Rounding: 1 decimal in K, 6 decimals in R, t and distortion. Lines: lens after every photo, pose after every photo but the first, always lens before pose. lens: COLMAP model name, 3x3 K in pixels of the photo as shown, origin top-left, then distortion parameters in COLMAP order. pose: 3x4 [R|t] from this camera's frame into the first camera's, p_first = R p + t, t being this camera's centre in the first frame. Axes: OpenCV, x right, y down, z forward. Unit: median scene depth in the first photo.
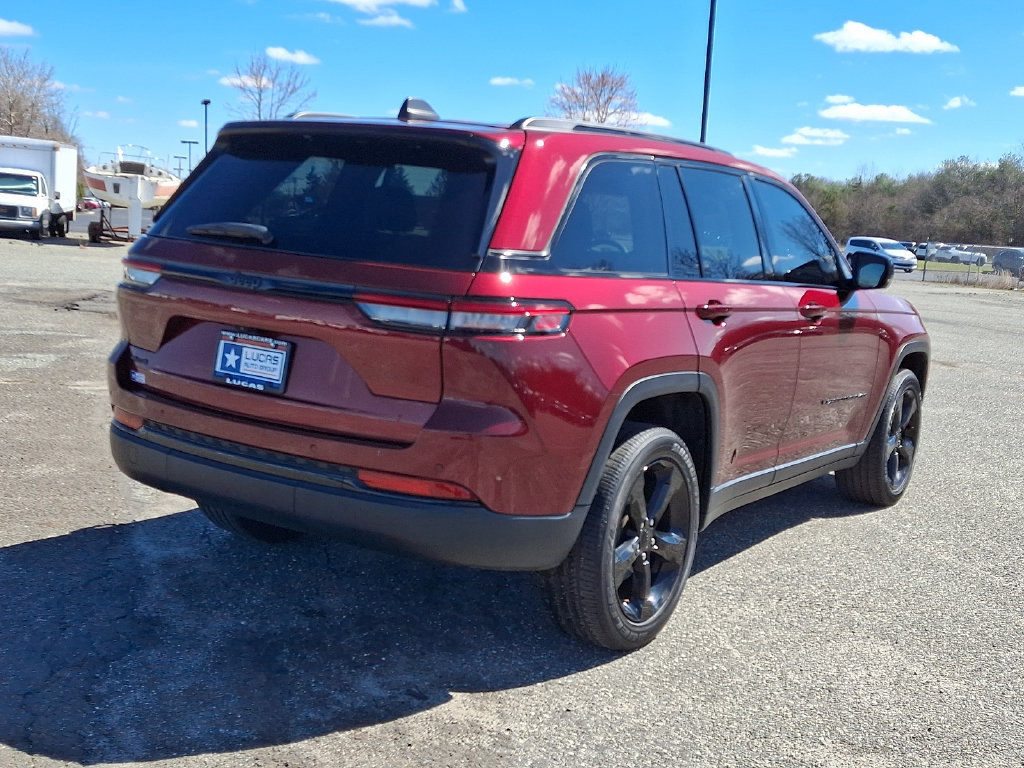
lens RADIAL K [[1182.5, 0, 492.7], [0, 1182.5, 383.3], [0, 0, 1]] dist [0.190574, -0.420552]
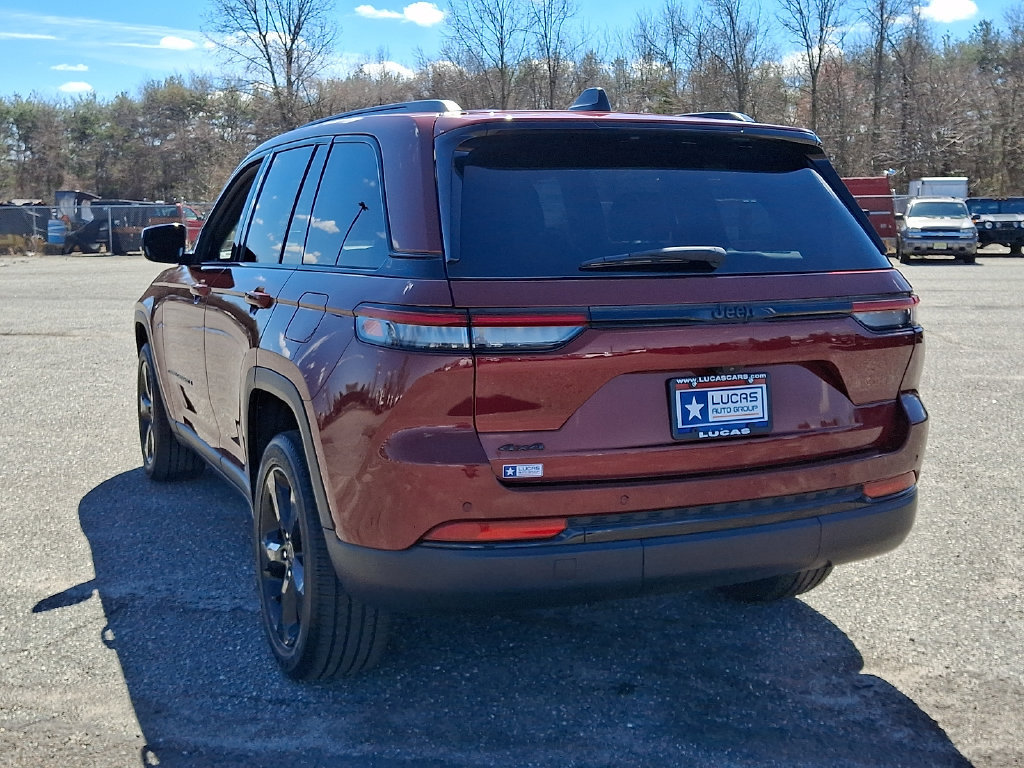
lens RADIAL K [[1199.3, 0, 494.4], [0, 1199.3, 381.9], [0, 0, 1]] dist [0.198709, -0.524797]
pose [[0.510976, -0.196324, 0.836876, -0.938863], [0.164385, 0.977919, 0.129042, -0.161882], [-0.843731, 0.071632, 0.531966, 0.624905]]
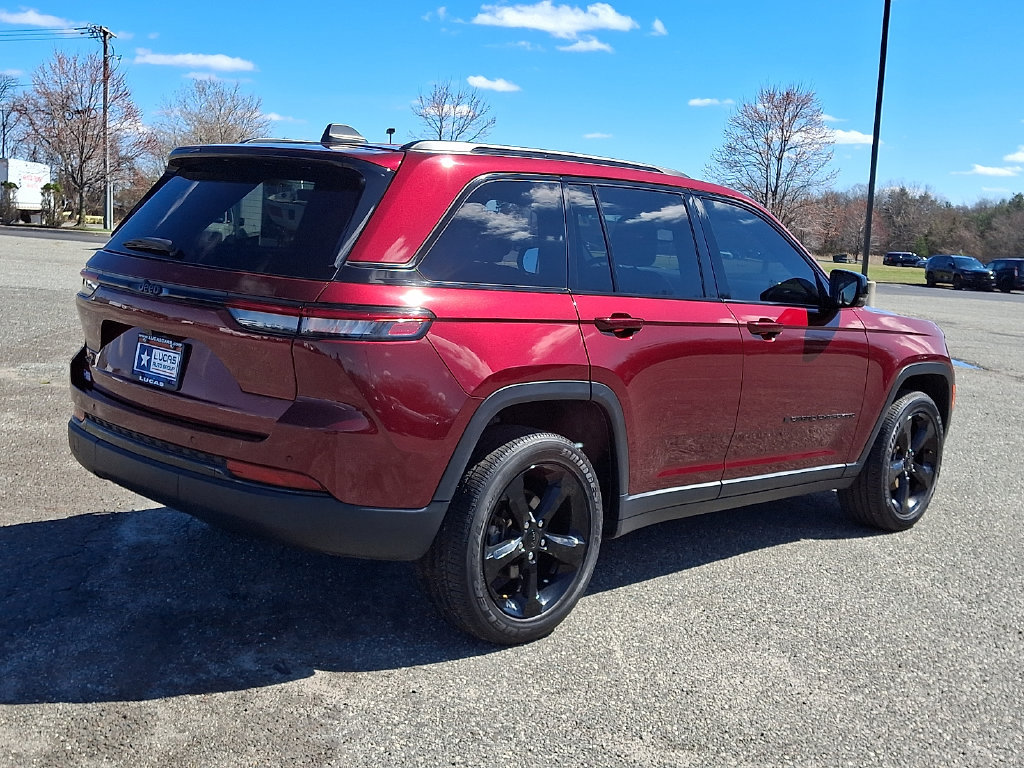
lens RADIAL K [[1199.3, 0, 494.4], [0, 1199.3, 381.9], [0, 0, 1]] dist [0.198709, -0.524797]
pose [[0.983756, 0.020904, -0.178291, 0.285618], [-0.024992, 0.999473, -0.020716, 0.015288], [0.177764, 0.024835, 0.983760, -0.052638]]
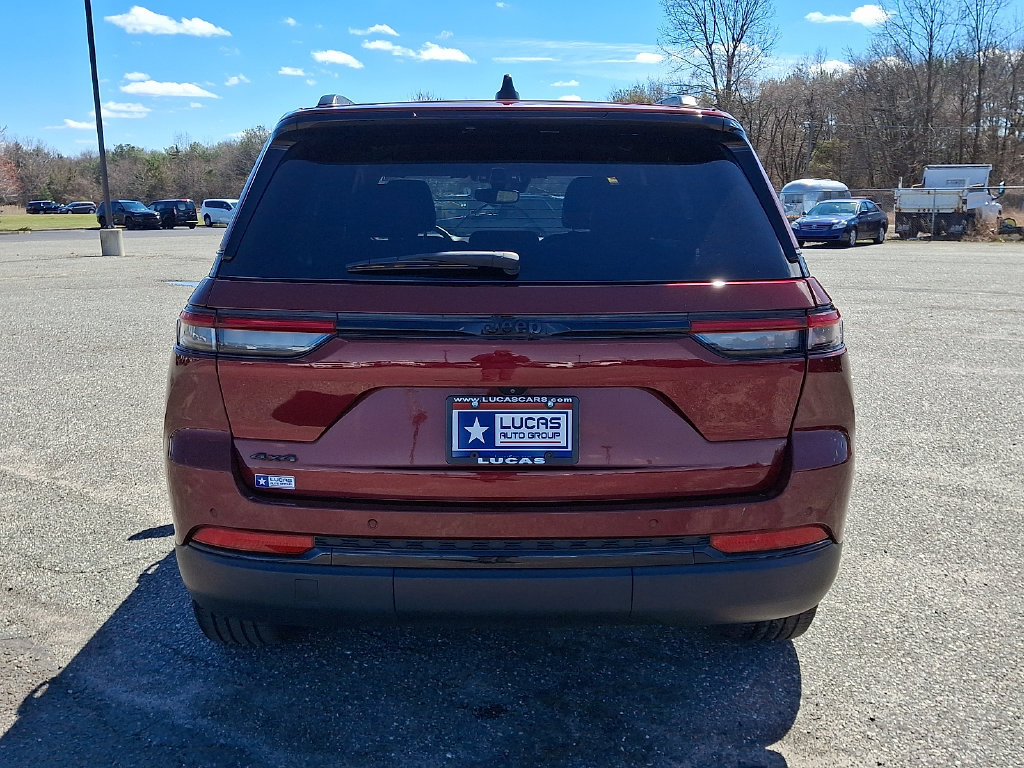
lens RADIAL K [[984.7, 0, 481.9], [0, 984.7, 399.5], [0, 0, 1]] dist [0.217661, -0.389975]
pose [[0.815675, -0.189154, 0.546712, -0.520273], [0.146467, 0.981769, 0.121153, -0.108690], [-0.559662, -0.018746, 0.828509, 0.451797]]
